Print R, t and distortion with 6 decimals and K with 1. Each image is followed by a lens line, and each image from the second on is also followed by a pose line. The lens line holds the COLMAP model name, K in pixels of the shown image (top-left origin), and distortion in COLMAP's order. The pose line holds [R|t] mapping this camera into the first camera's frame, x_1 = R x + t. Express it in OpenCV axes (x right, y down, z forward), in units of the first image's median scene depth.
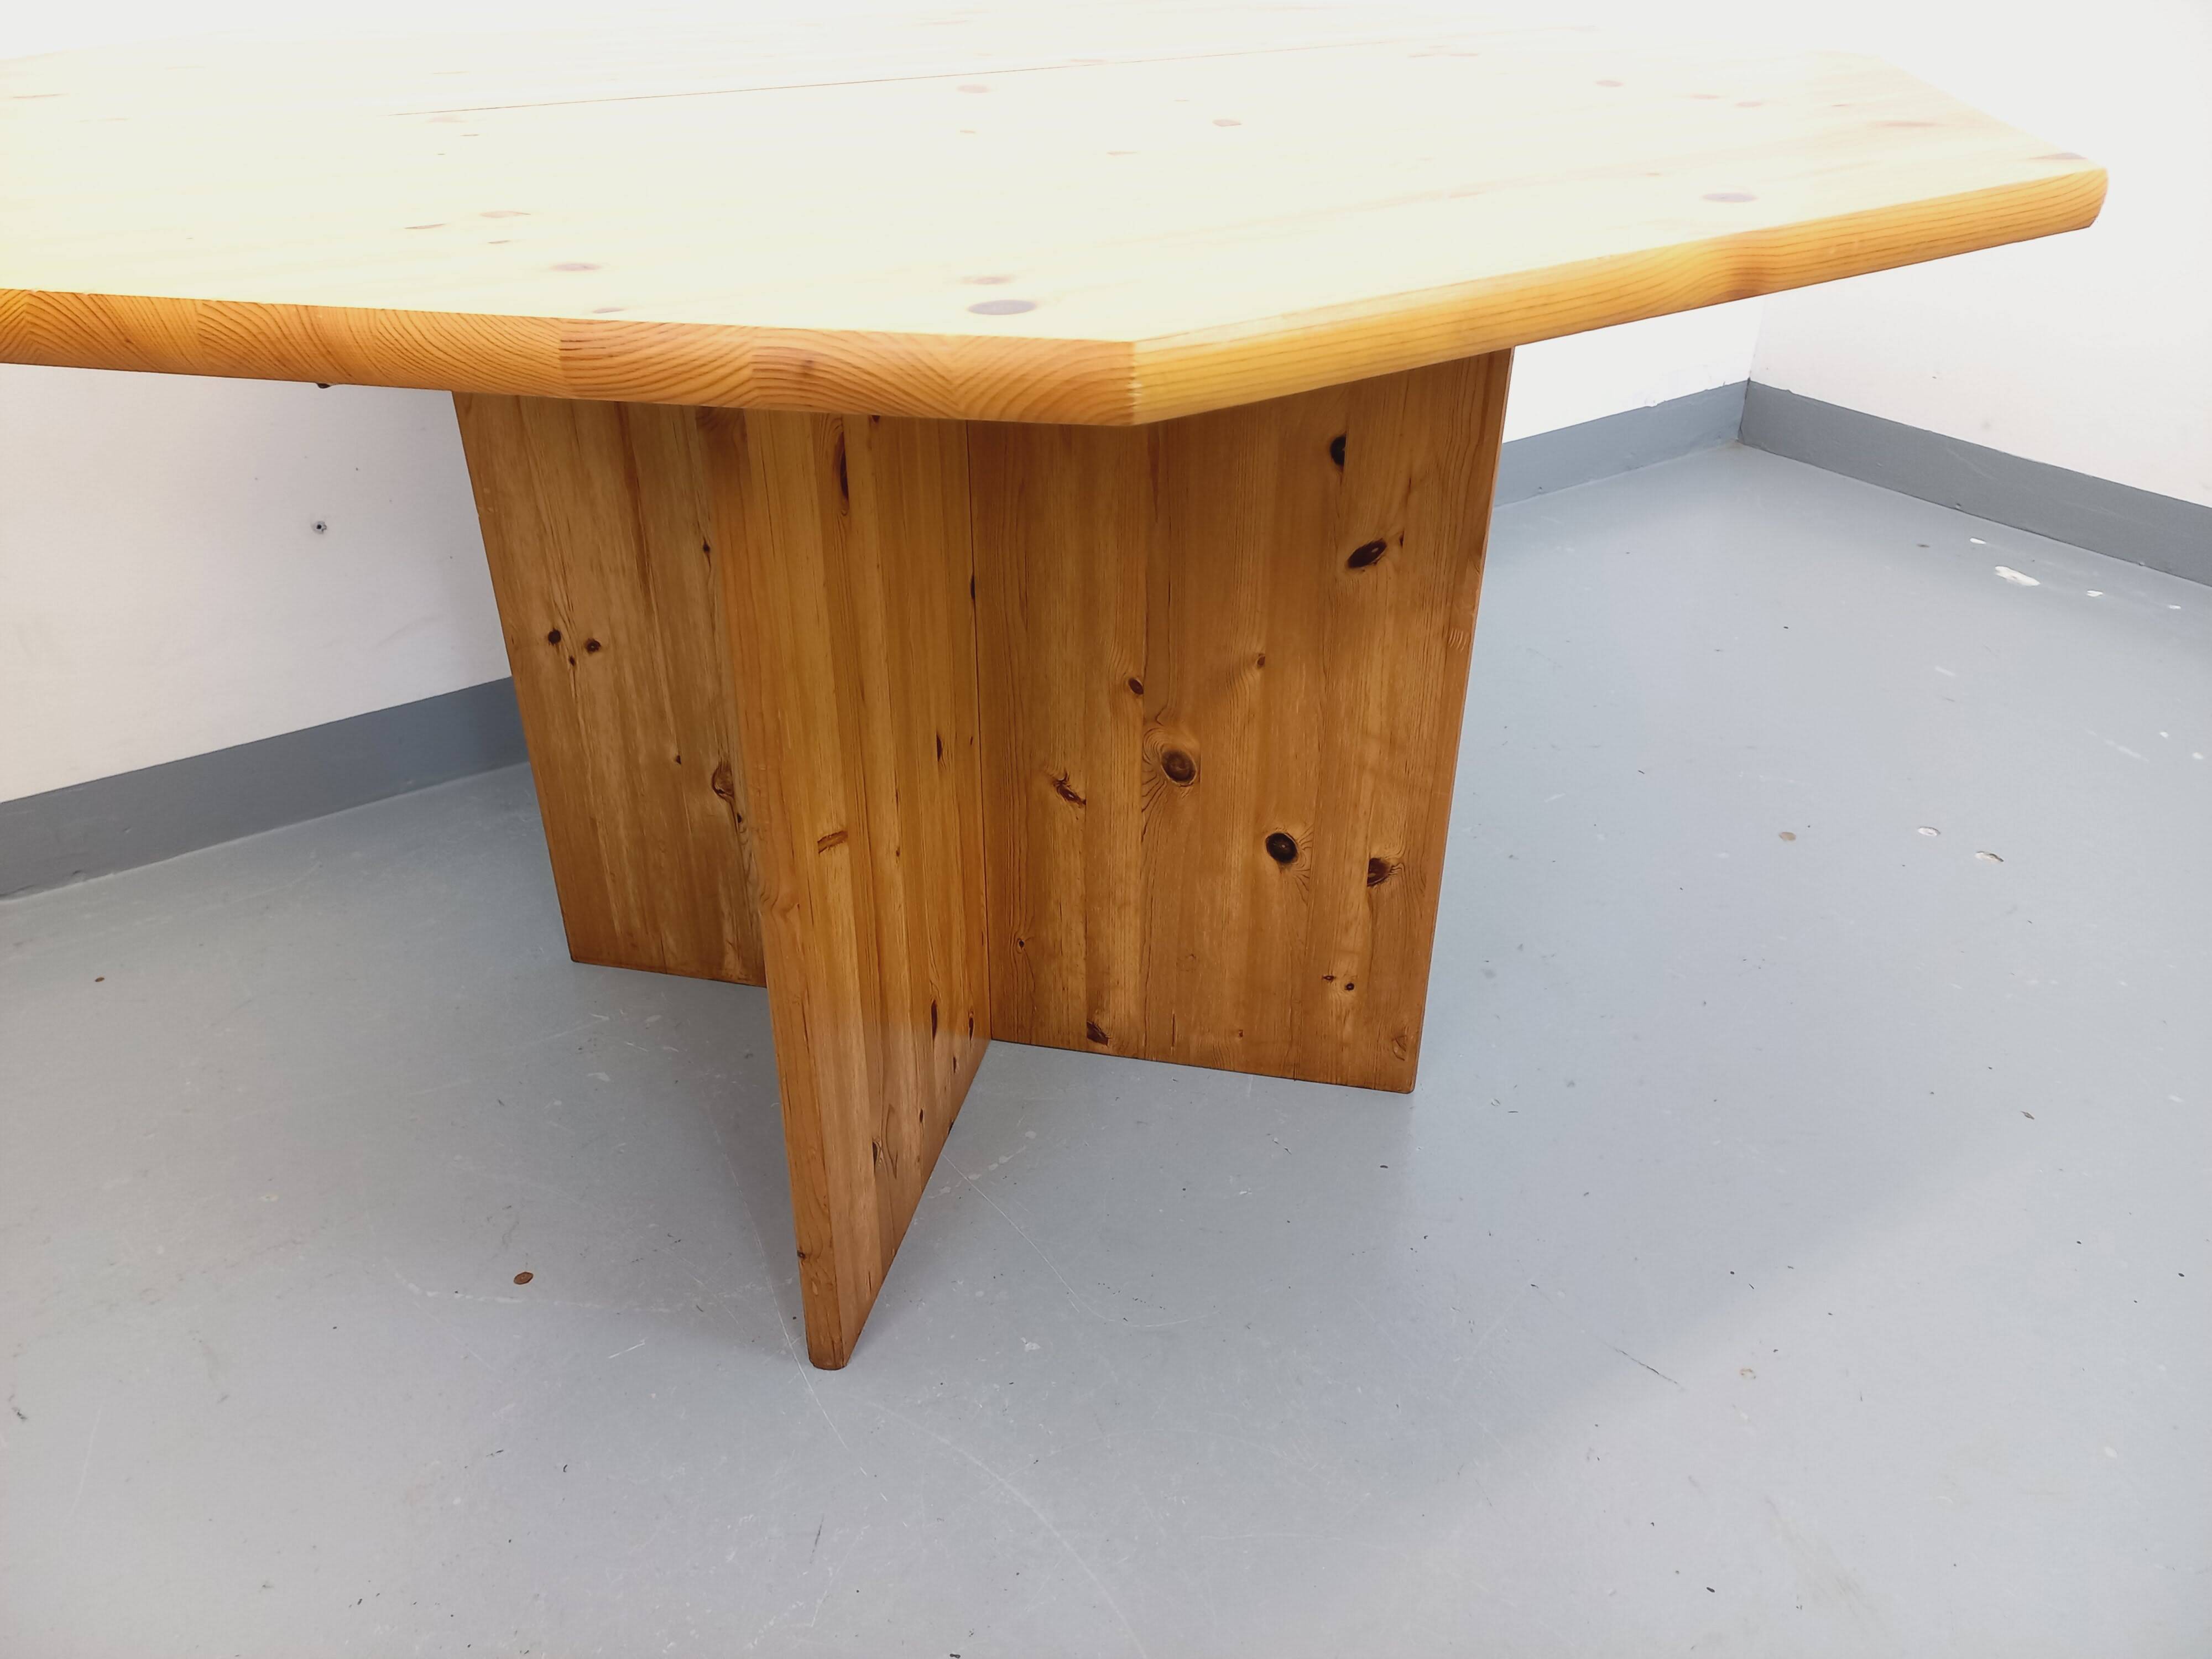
lens RADIAL K [[1614.0, 0, 1102.6], [0, 1614.0, 807.3], [0, 0, 1]] dist [0.090003, -0.092649]
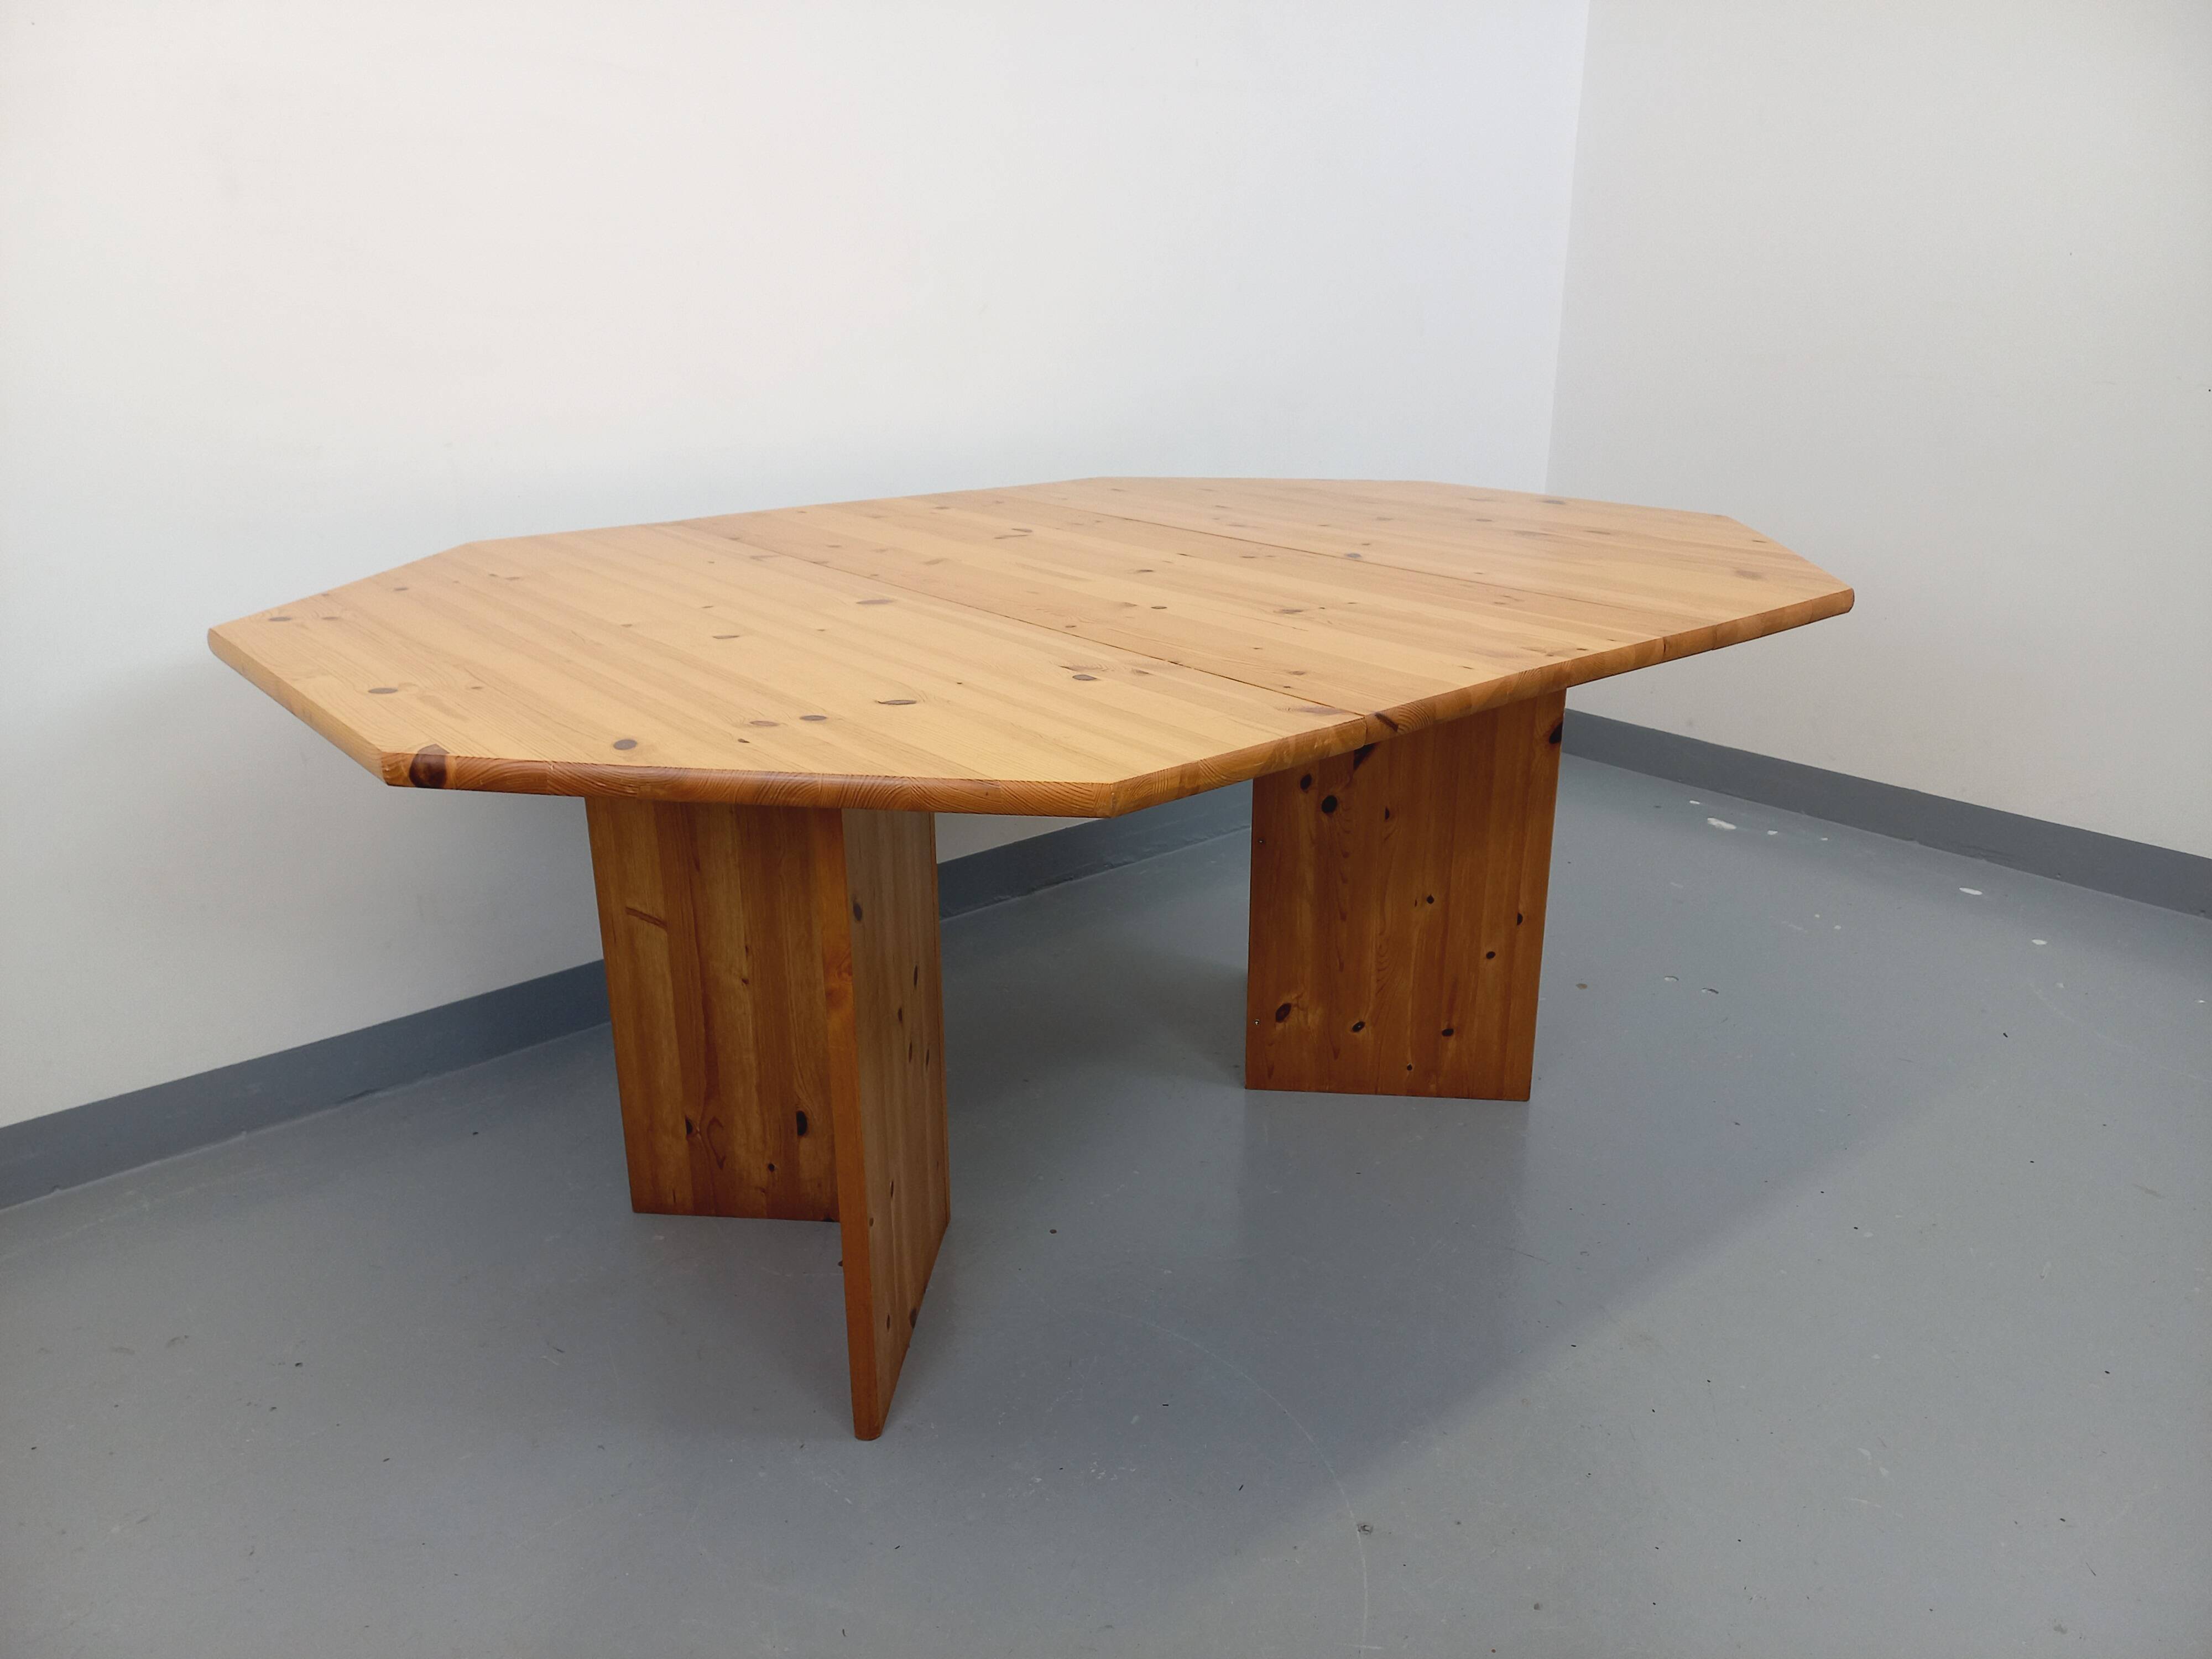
lens RADIAL K [[1614.0, 0, 1116.3], [0, 1614.0, 816.4], [0, 0, 1]] dist [0.090003, -0.092649]
pose [[0.115198, 0.325091, -0.938640, 1.273495], [-0.504019, 0.833388, 0.226781, -0.609120], [0.855976, 0.446967, 0.259857, 0.706118]]
